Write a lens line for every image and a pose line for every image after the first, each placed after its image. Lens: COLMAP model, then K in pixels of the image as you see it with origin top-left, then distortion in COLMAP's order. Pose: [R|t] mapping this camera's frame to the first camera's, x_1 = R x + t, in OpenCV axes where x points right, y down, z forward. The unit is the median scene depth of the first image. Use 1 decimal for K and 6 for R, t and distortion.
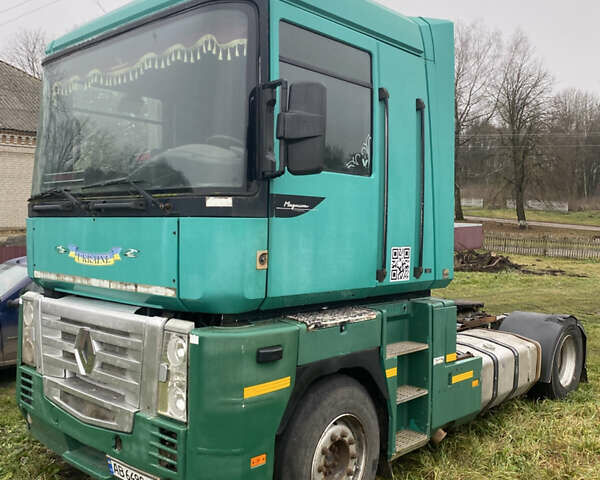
lens RADIAL K [[601.1, 0, 300.0], [0, 601.1, 240.0], [0, 0, 1]] dist [0.151542, -0.440609]
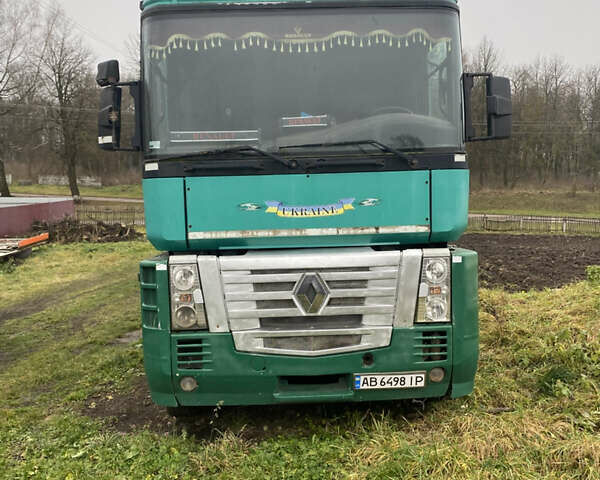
lens RADIAL K [[601.1, 0, 300.0], [0, 601.1, 240.0], [0, 0, 1]] dist [0.151542, -0.440609]
pose [[0.719739, -0.079422, 0.689687, -1.205210], [0.052618, 0.996818, 0.059879, 0.018004], [-0.692248, -0.006807, 0.721627, 0.228603]]
